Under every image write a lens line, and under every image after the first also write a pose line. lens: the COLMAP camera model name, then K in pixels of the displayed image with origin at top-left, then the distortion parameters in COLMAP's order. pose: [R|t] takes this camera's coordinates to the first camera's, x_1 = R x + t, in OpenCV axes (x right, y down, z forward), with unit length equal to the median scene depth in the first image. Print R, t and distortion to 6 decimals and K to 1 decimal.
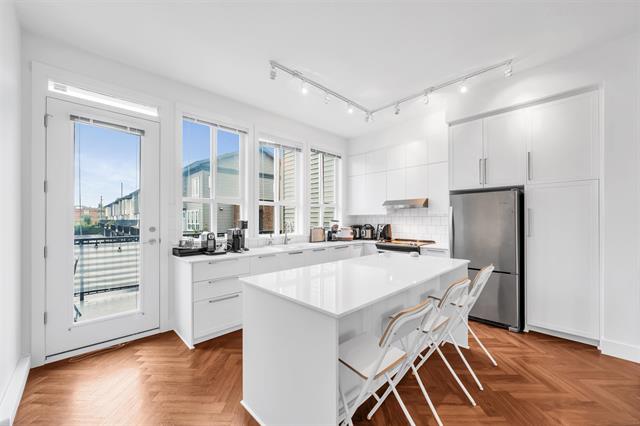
lens RADIAL K [[227.0, 0, 320.0], [0, 227.0, 213.0], [0, 0, 1]] dist [-0.000237, 0.000005]
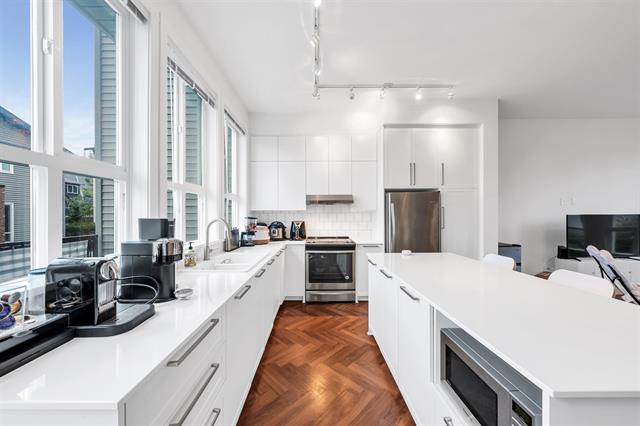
lens RADIAL K [[227.0, 0, 320.0], [0, 227.0, 213.0], [0, 0, 1]] dist [-0.000237, 0.000005]
pose [[0.725288, 0.004573, 0.688431, -0.288520], [-0.015853, 0.999824, 0.010061, 0.007189], [-0.688263, -0.018211, 0.725232, 0.329825]]
